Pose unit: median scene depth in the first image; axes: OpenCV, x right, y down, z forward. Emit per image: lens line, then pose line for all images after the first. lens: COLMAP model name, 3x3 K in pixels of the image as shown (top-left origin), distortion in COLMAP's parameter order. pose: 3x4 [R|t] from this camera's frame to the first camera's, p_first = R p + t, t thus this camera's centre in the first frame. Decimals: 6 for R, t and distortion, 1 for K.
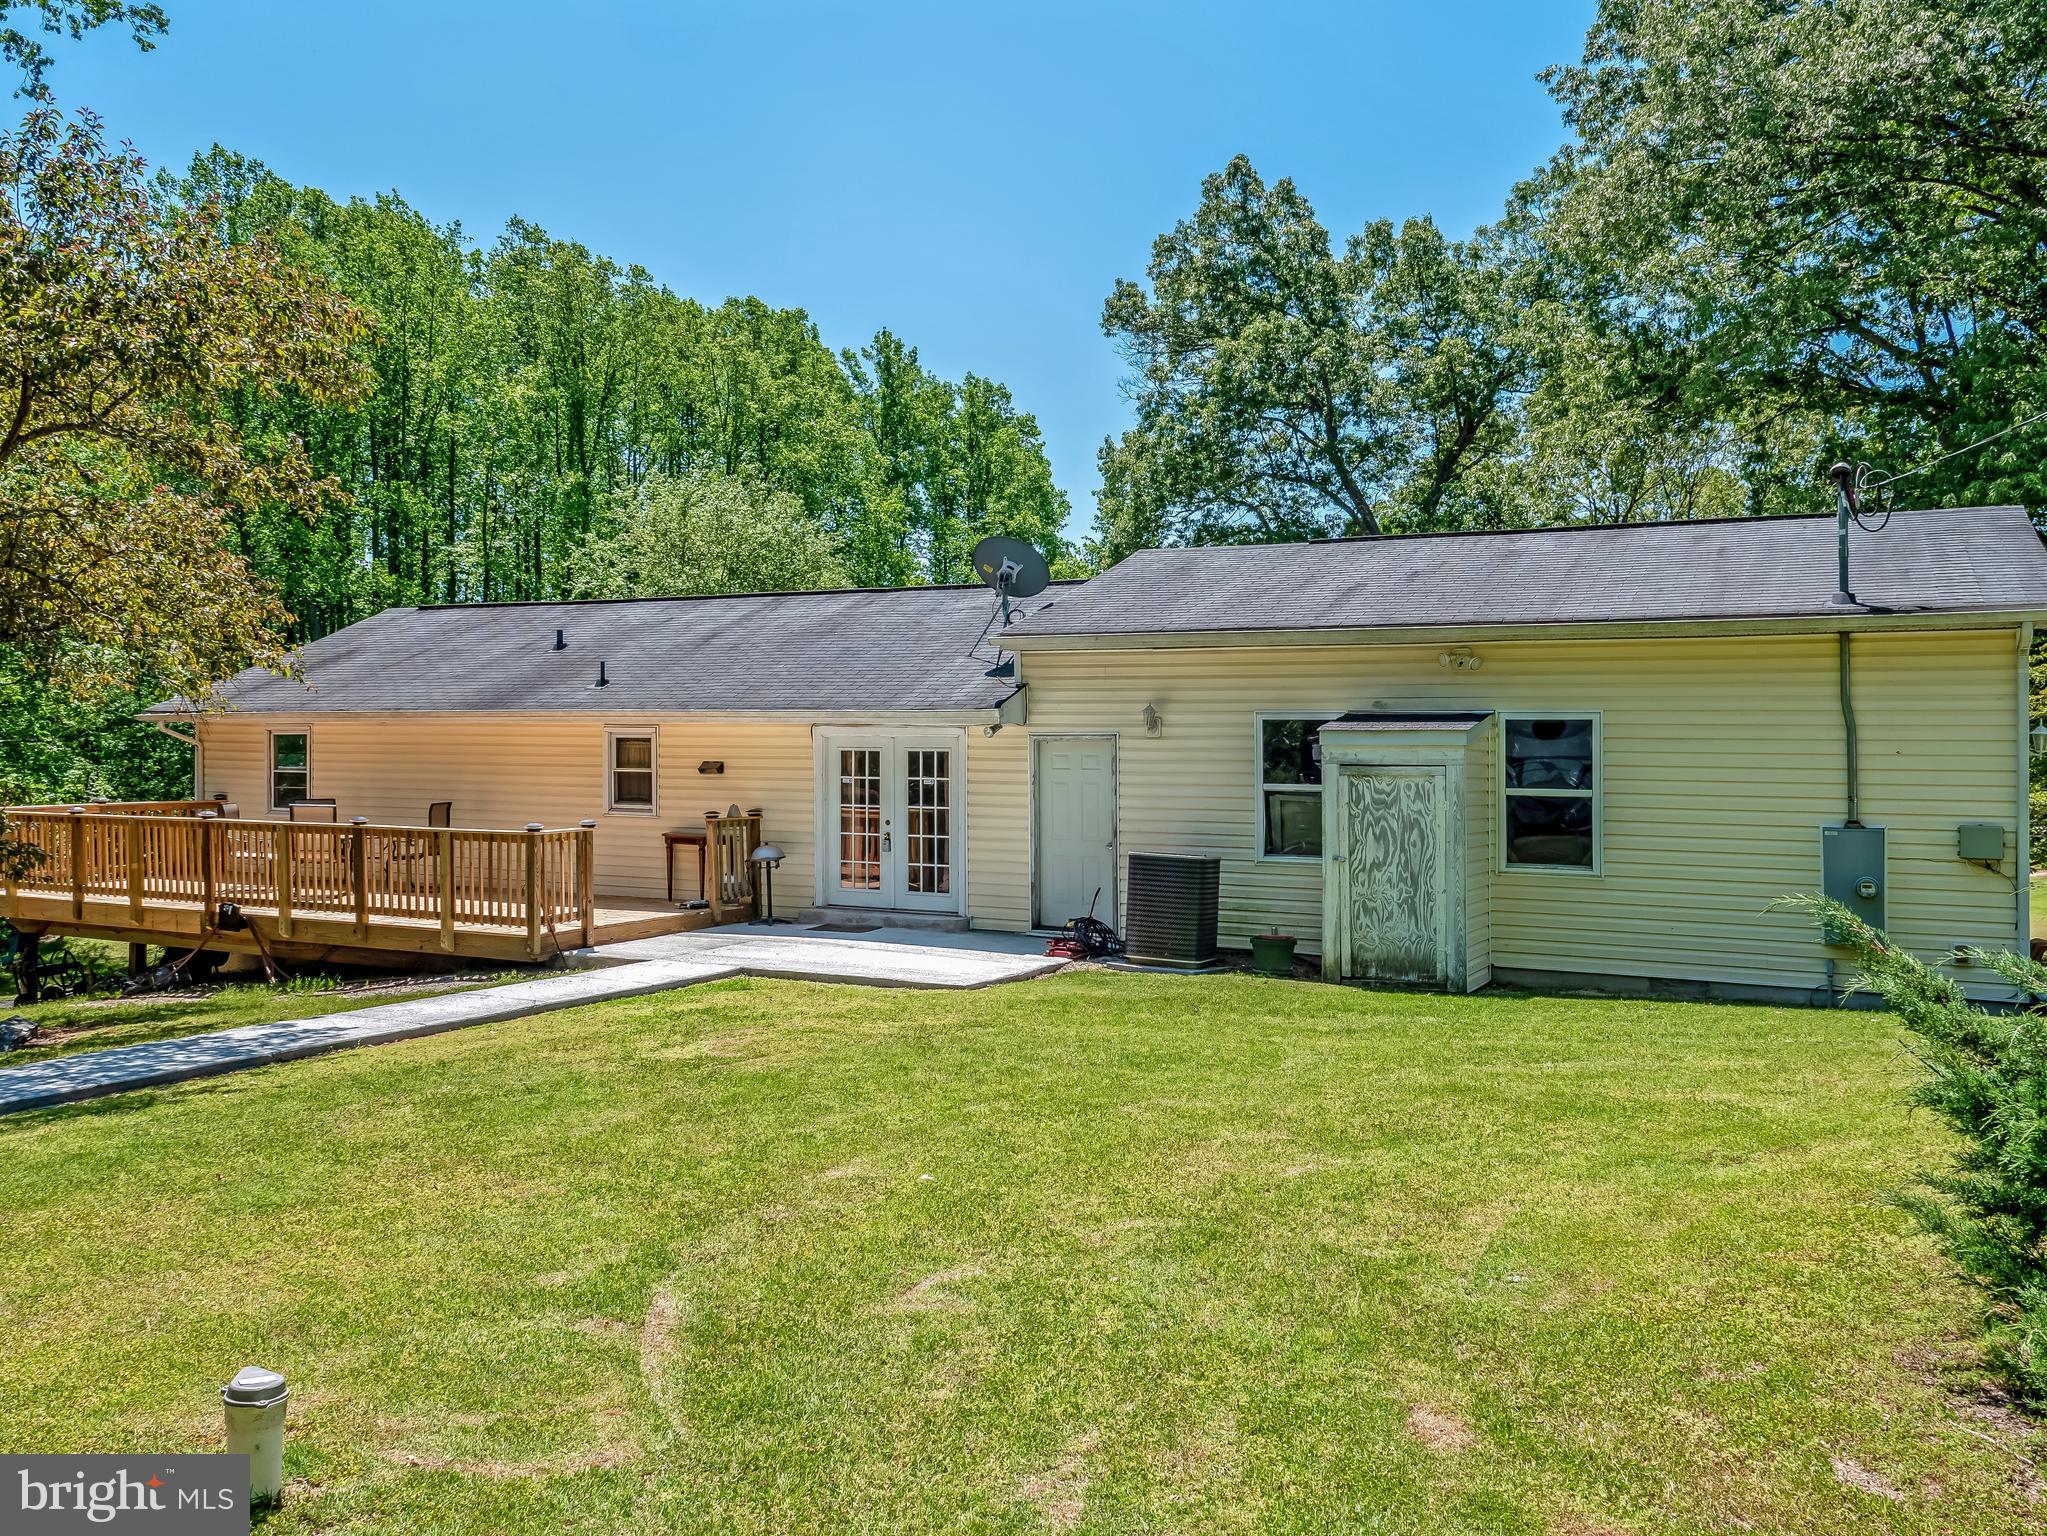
lens RADIAL K [[1680.8, 0, 1090.8], [0, 1680.8, 819.4], [0, 0, 1]] dist [-0.004750, 0.010373]
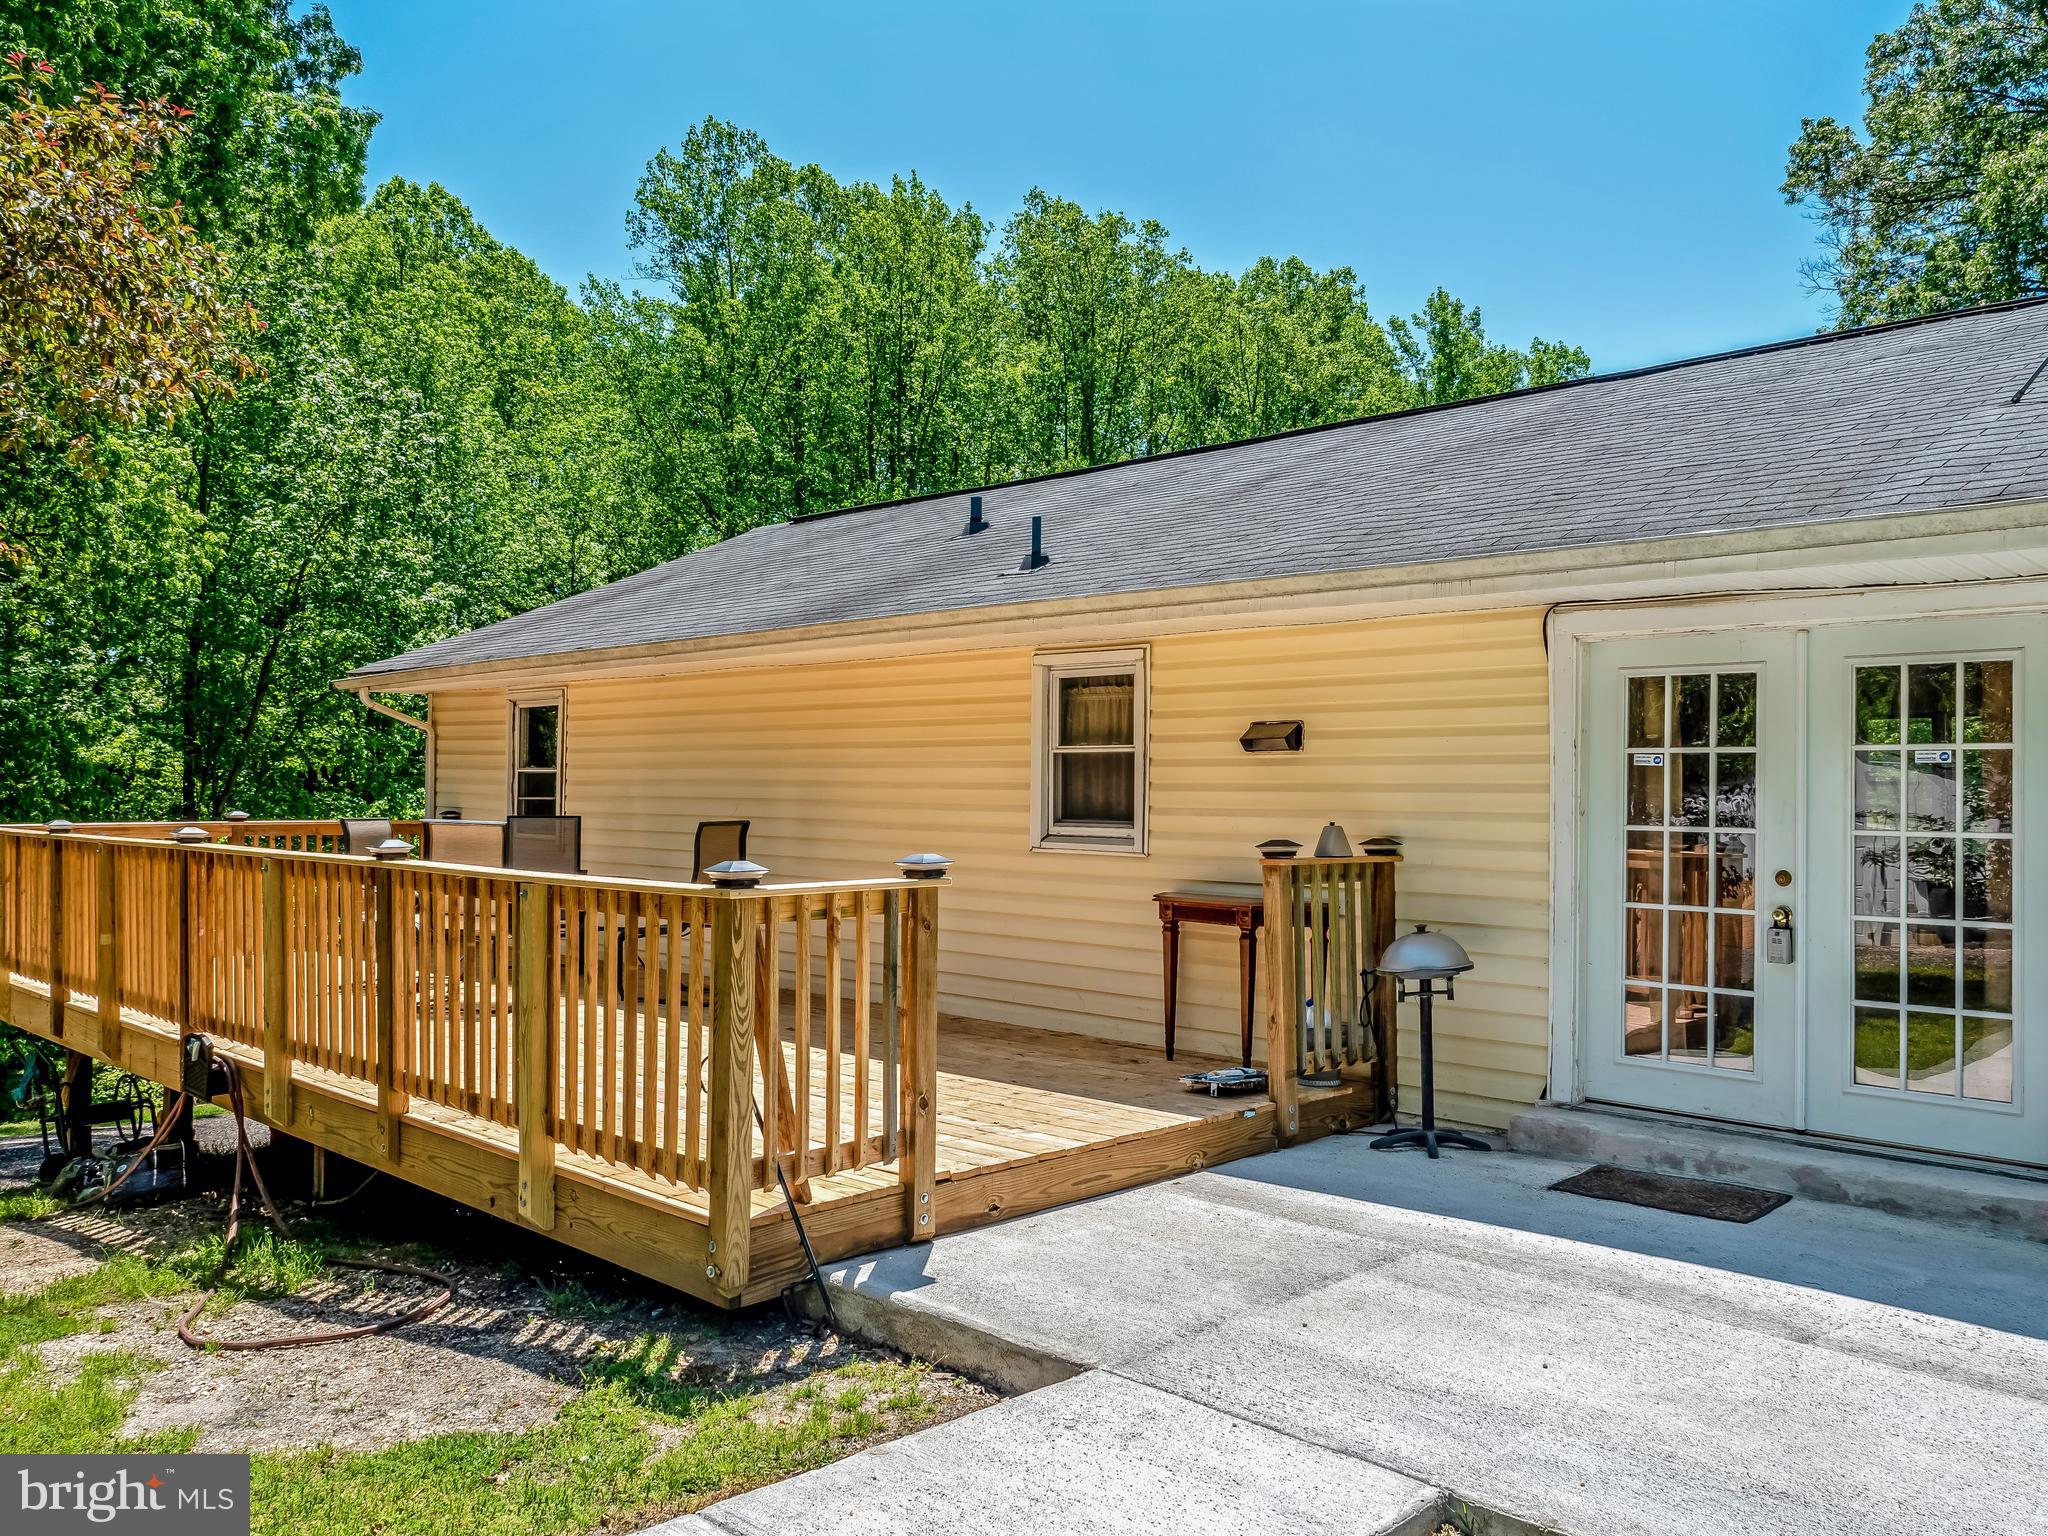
lens RADIAL K [[1681.6, 0, 1055.6], [0, 1681.6, 803.1], [0, 0, 1]] dist [-0.004750, 0.010373]
pose [[0.948287, 0.004428, -0.317383, -0.147195], [-0.017458, 0.999117, -0.038222, 0.002240], [0.316934, 0.041787, 0.947527, 0.601164]]
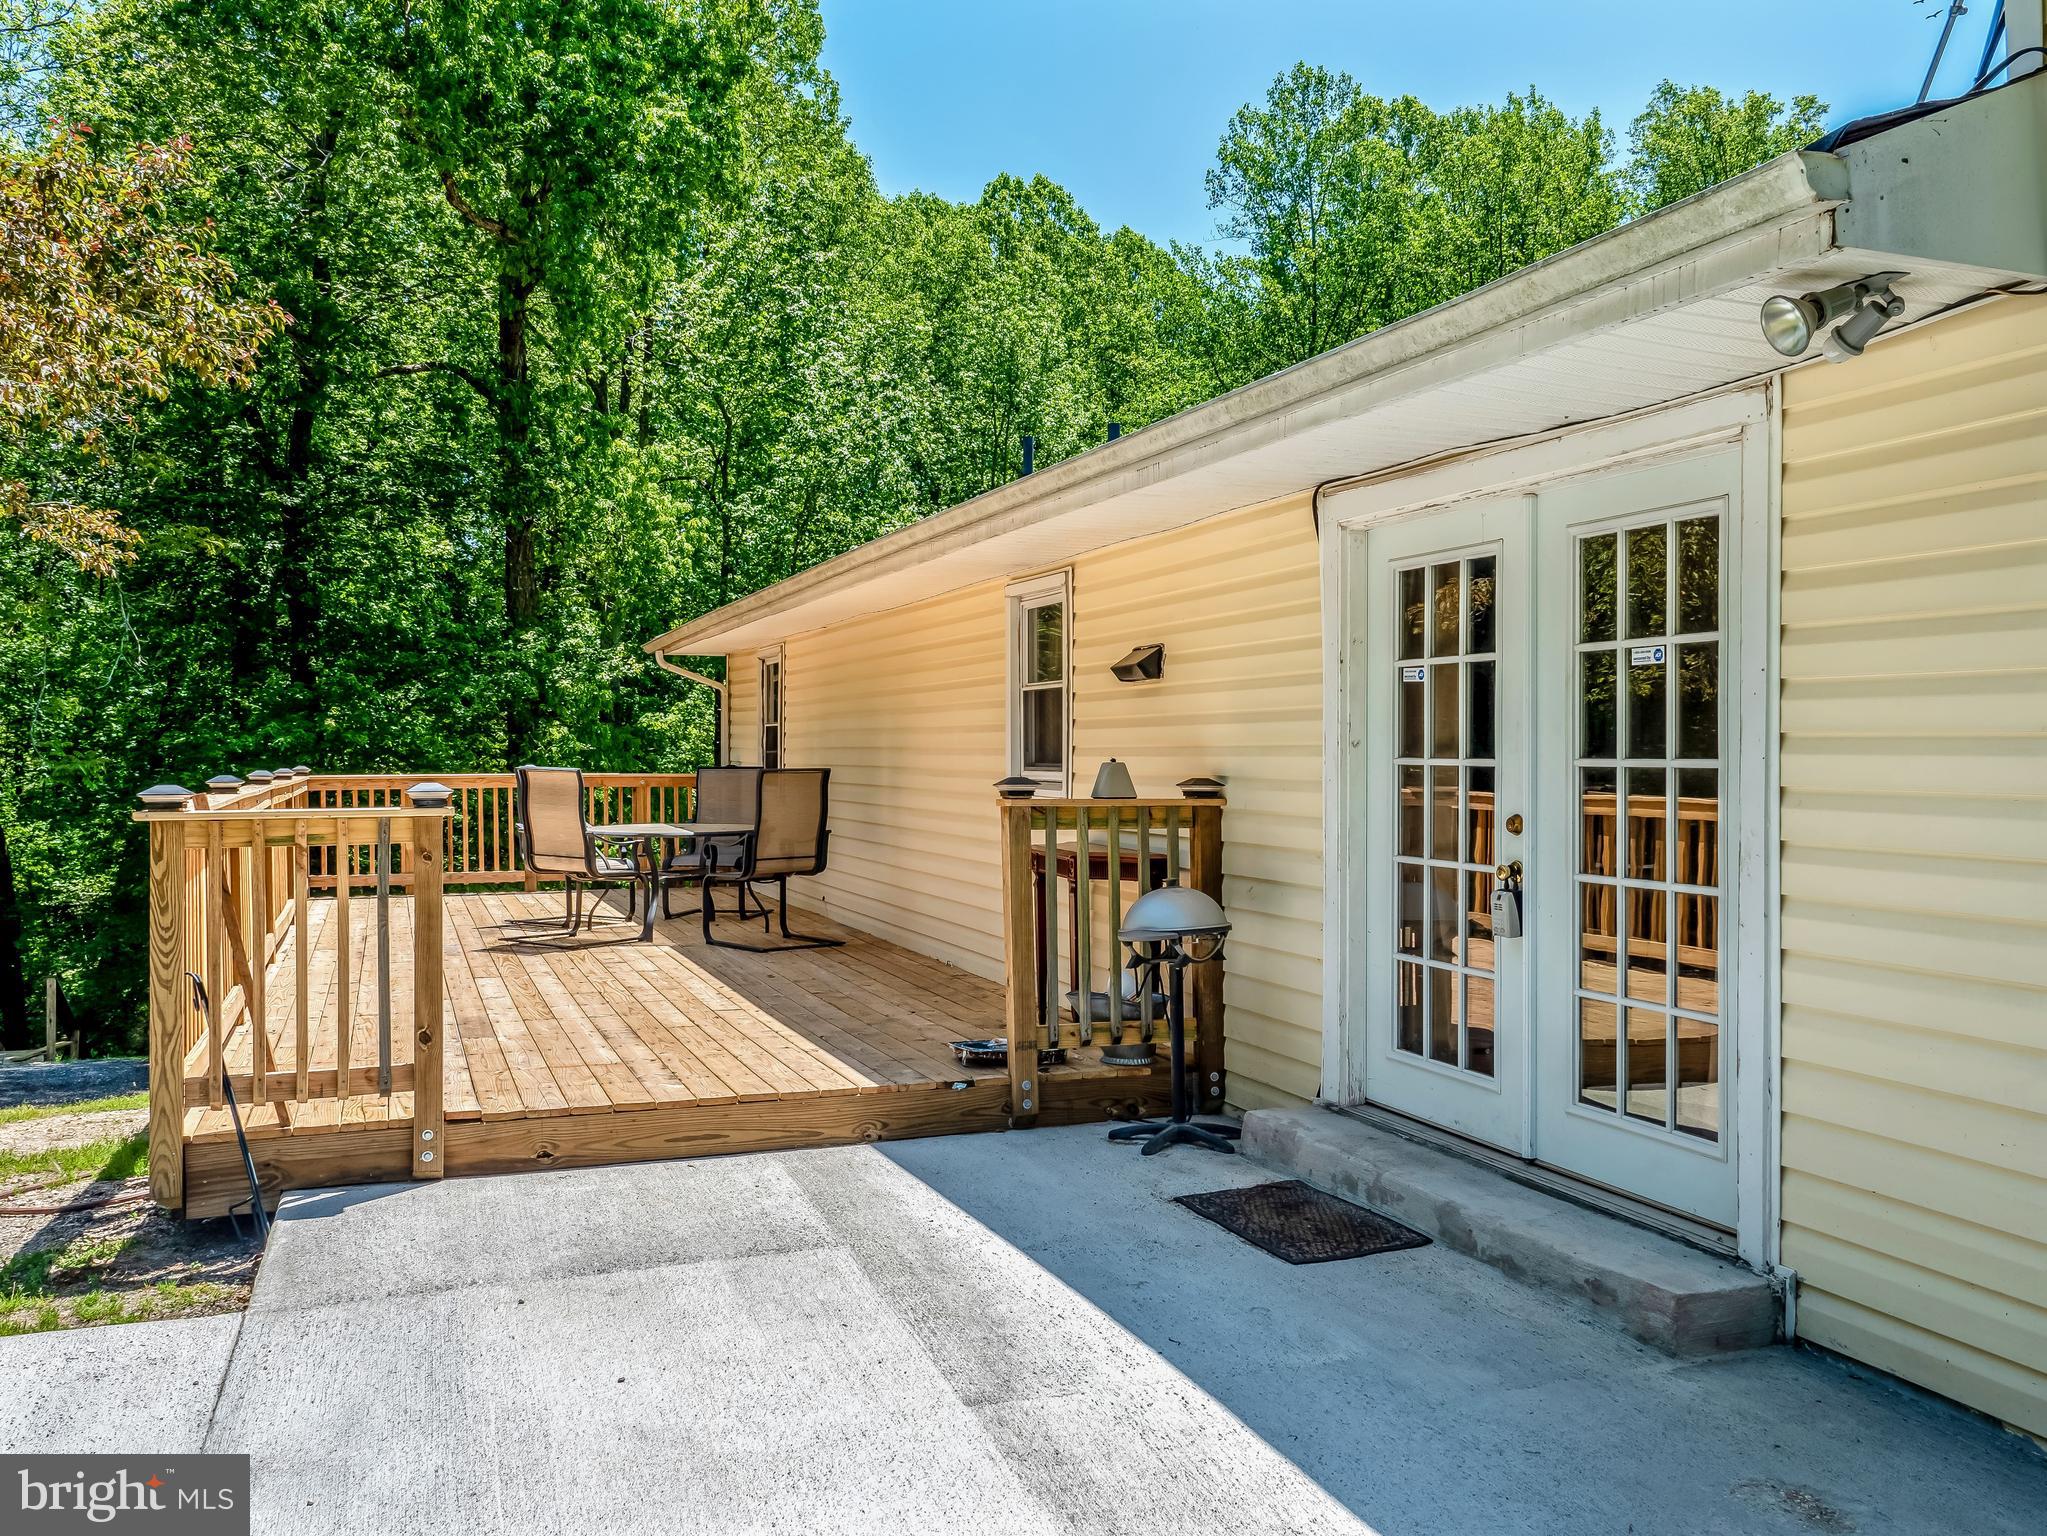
lens RADIAL K [[1721.1, 0, 1024.8], [0, 1721.1, 775.5], [0, 0, 1]] dist [-0.012119, 0.012714]
pose [[0.723755, 0.004569, -0.690041, 0.007800], [-0.030484, 0.999214, -0.025357, 0.003300], [0.689383, 0.039387, 0.723326, 0.725328]]
